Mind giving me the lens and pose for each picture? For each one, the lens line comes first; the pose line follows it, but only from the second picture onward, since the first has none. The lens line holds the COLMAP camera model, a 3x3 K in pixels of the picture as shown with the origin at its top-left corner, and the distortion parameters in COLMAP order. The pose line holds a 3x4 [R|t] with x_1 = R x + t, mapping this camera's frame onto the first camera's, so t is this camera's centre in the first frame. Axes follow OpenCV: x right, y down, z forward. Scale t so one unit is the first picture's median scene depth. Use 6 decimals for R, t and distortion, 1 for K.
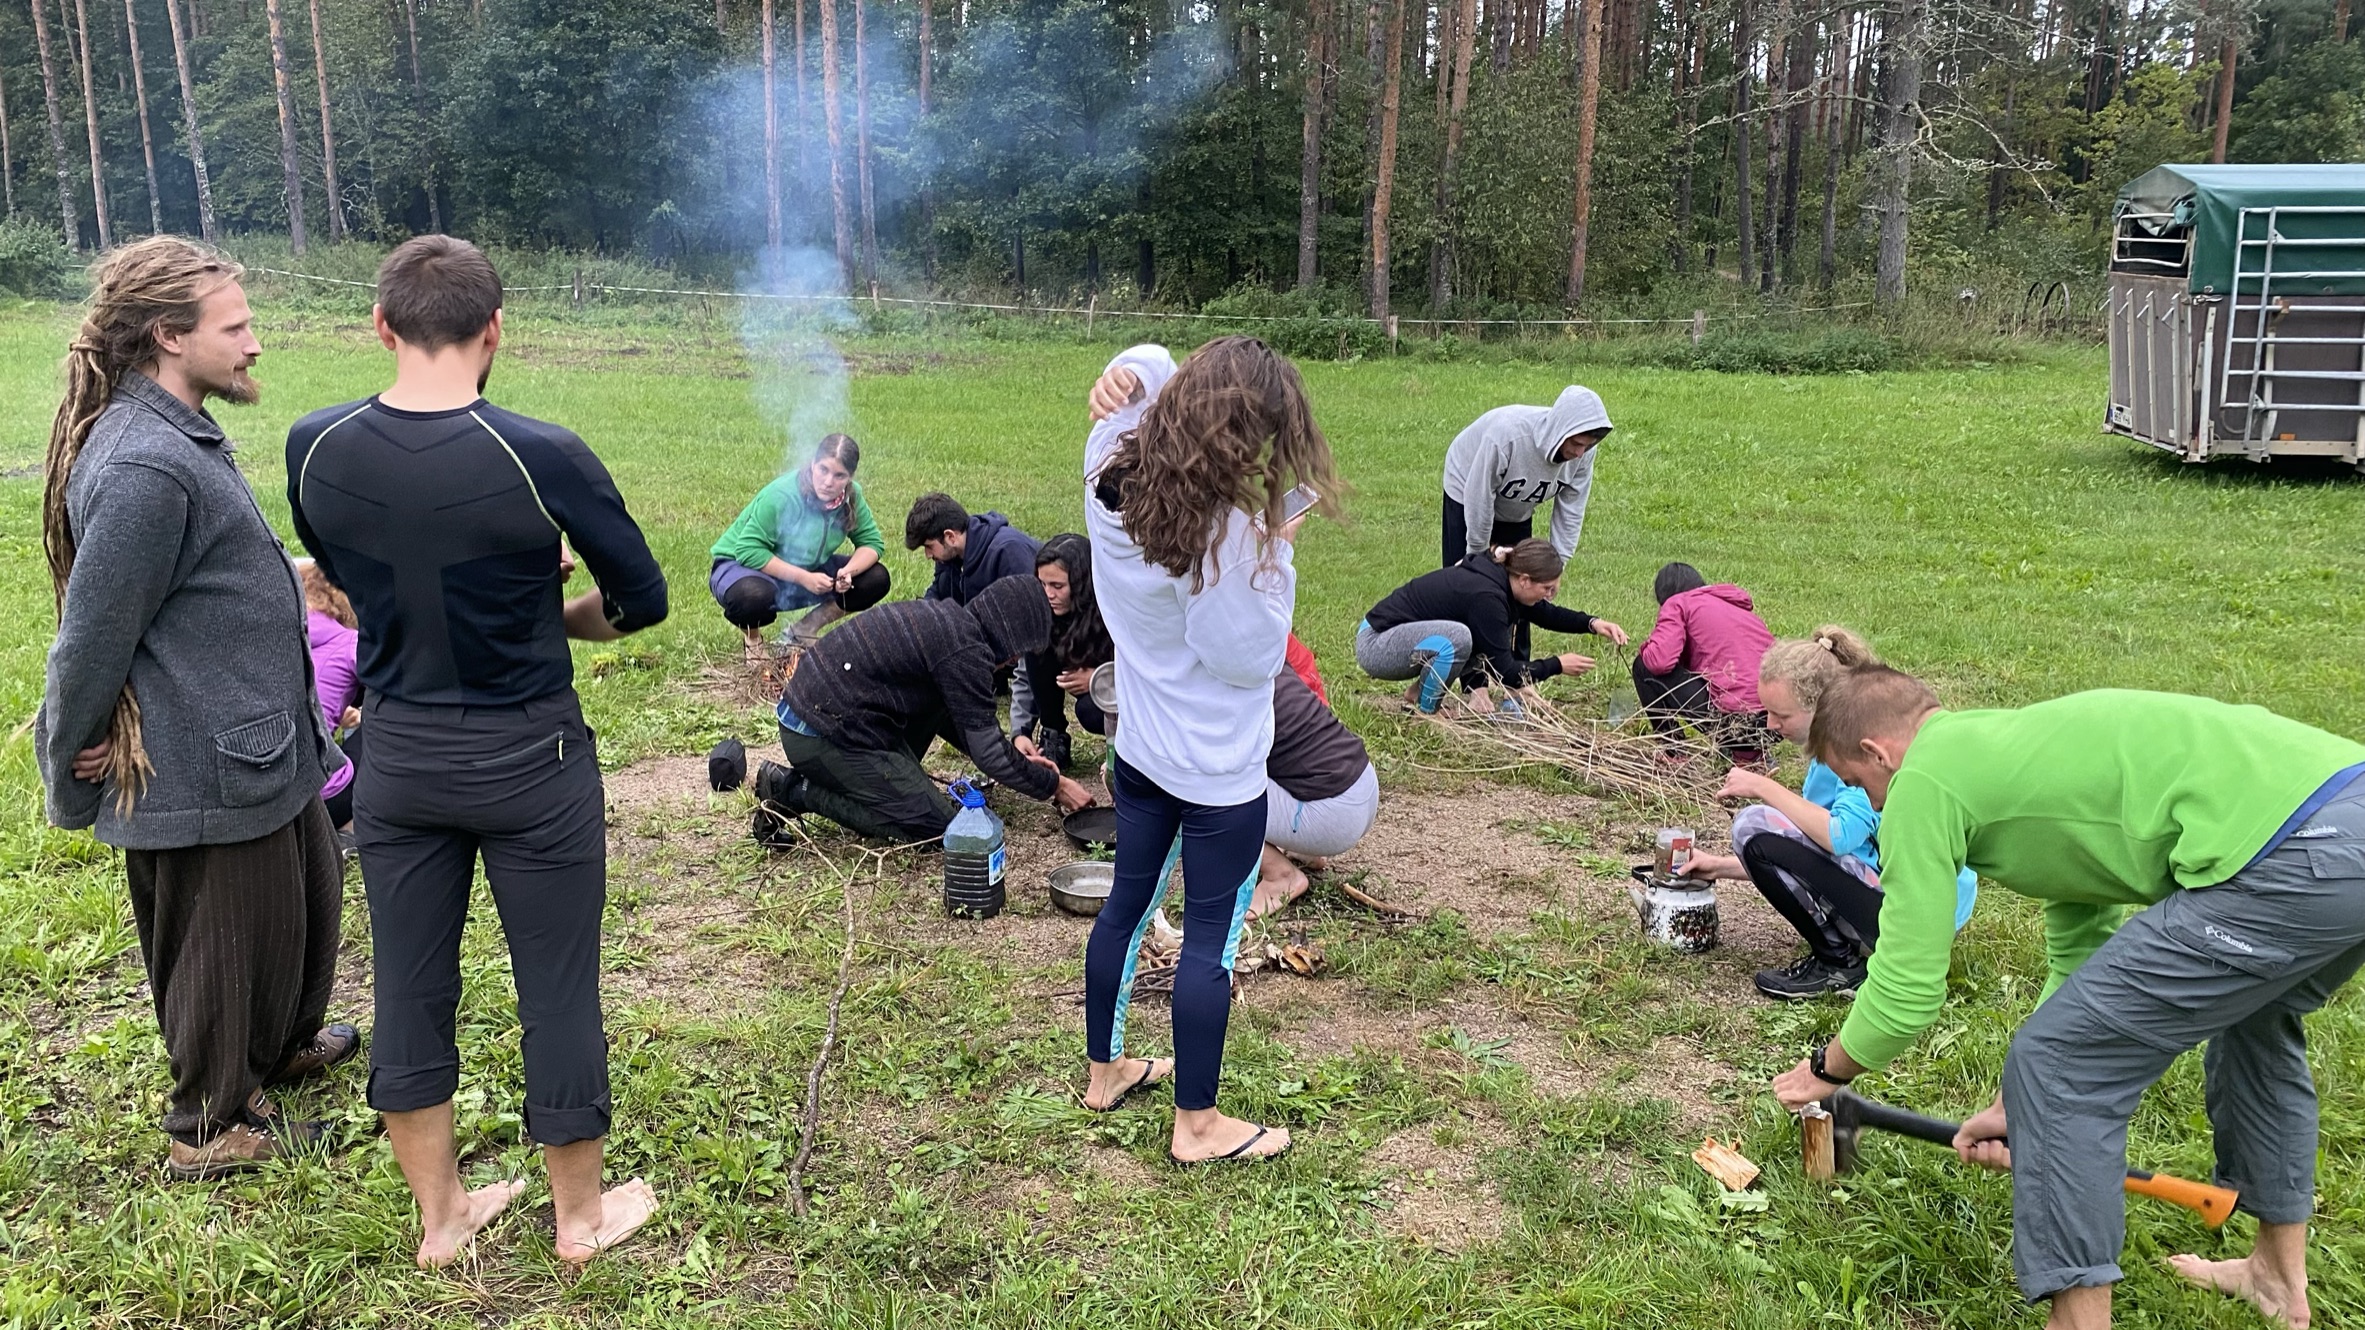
lens RADIAL K [[1875.1, 0, 1175.1], [0, 1875.1, 725.8], [0, 0, 1]] dist [0.064897, -0.082055]
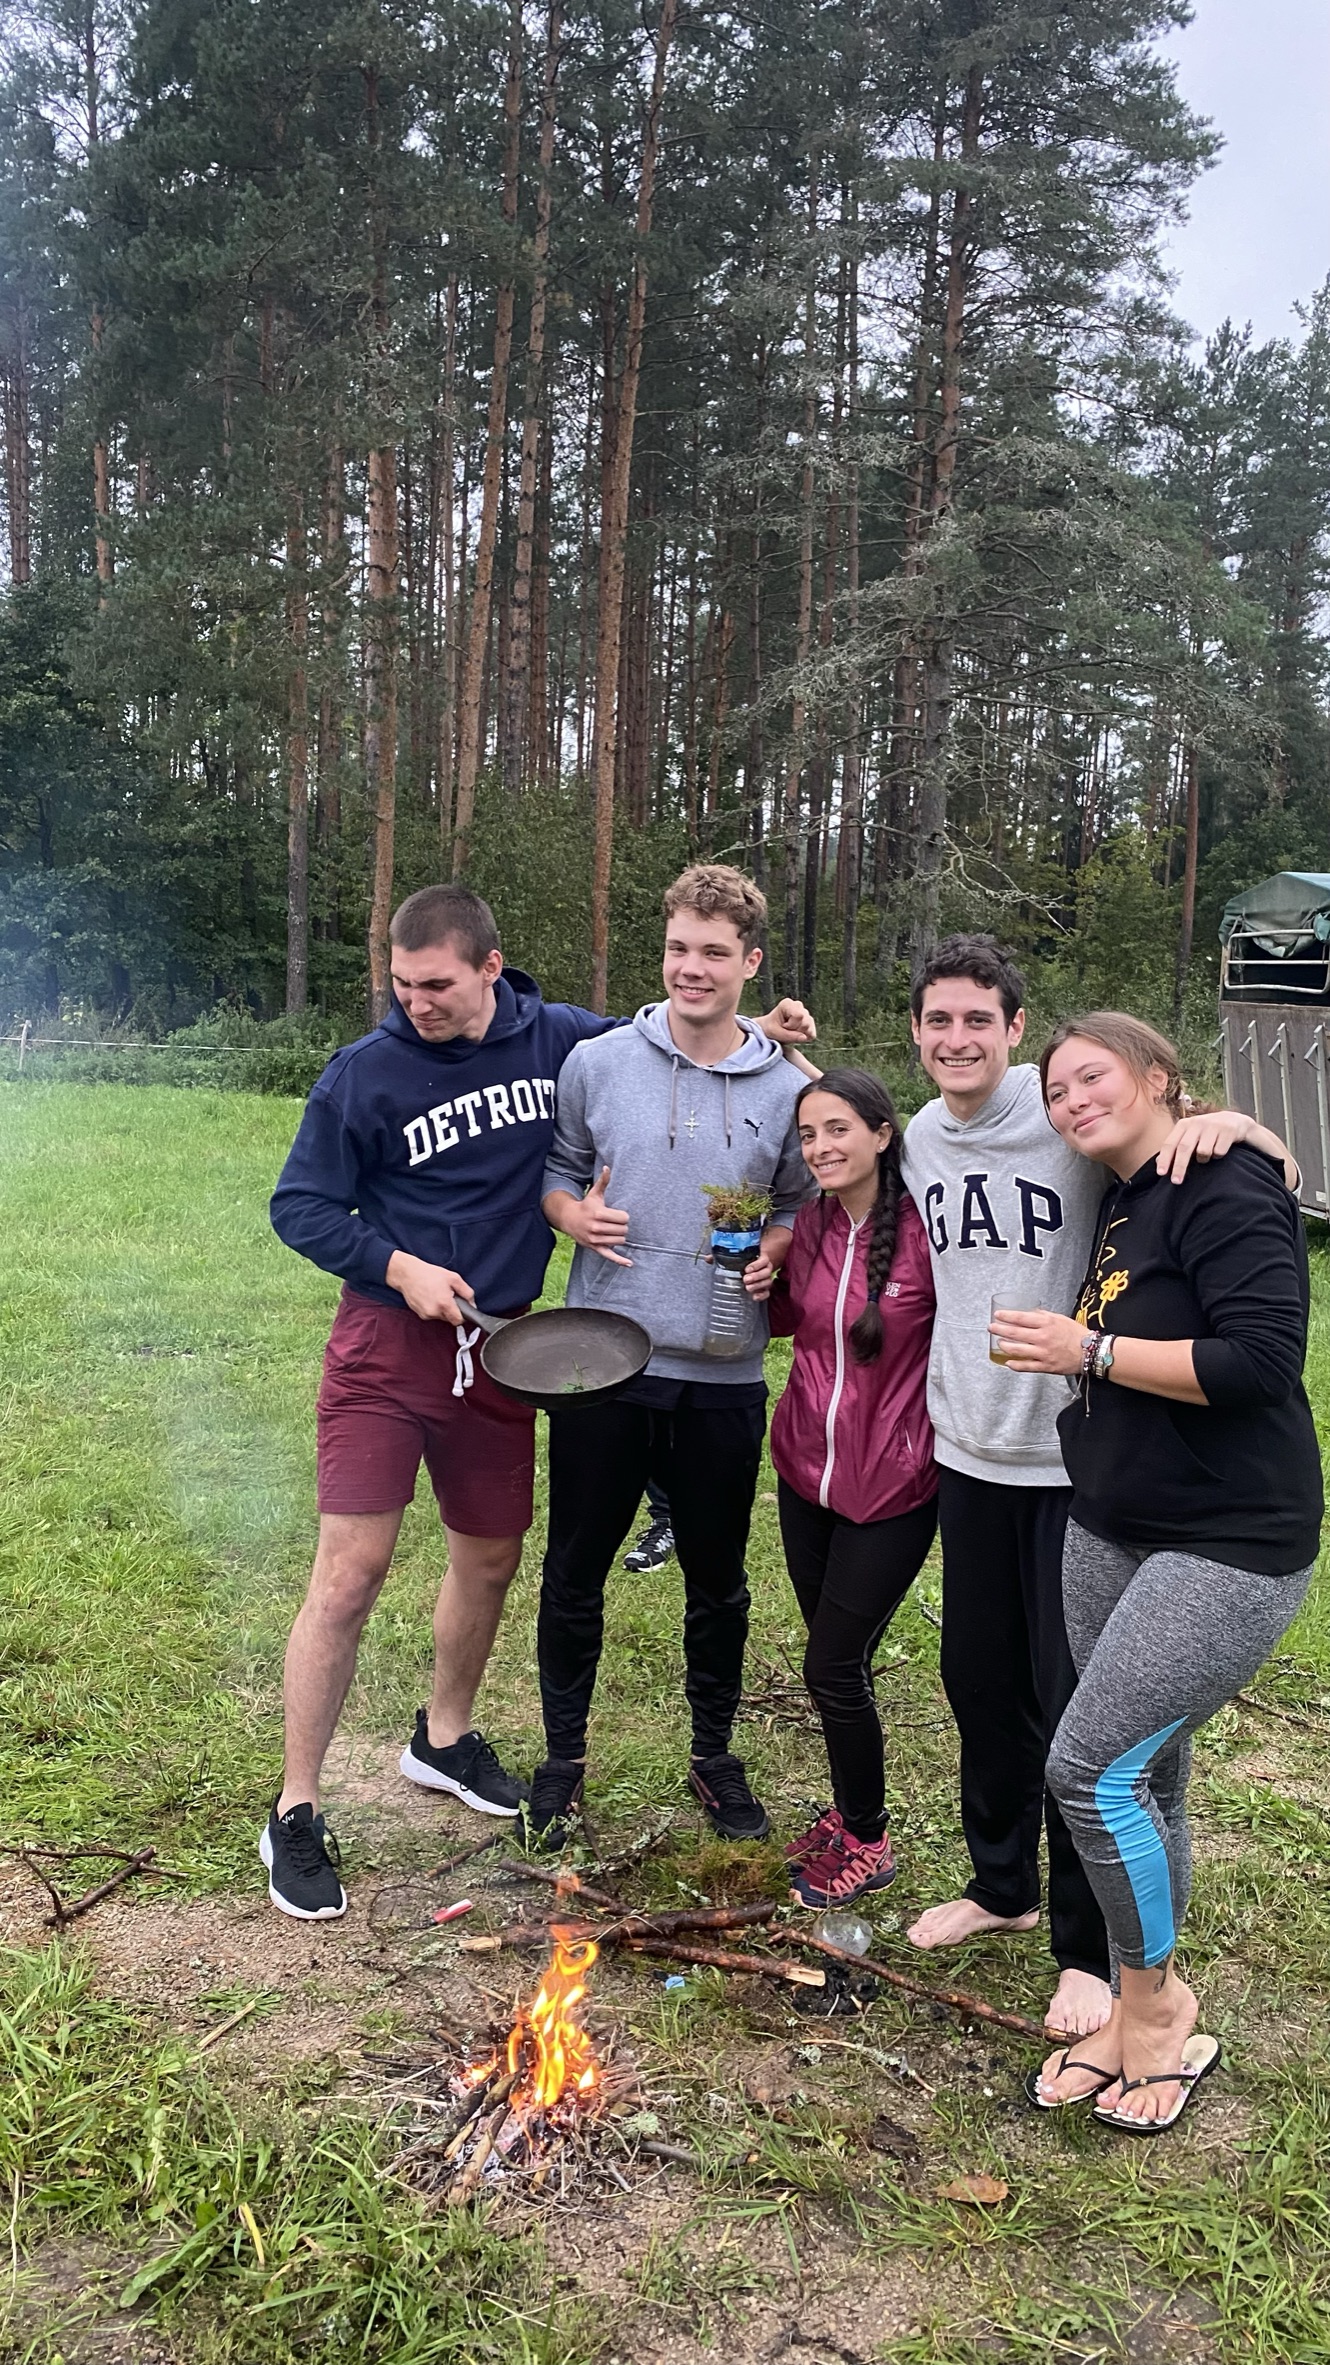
lens RADIAL K [[1875.1, 0, 665.0], [0, 1875.1, 1182.5], [0, 0, 1]] dist [0.064897, -0.082055]
pose [[0.971568, -0.009449, 0.236572, 0.026566], [0.043831, 0.989110, -0.140502, -0.024618], [-0.232668, 0.146877, 0.961401, 0.122781]]
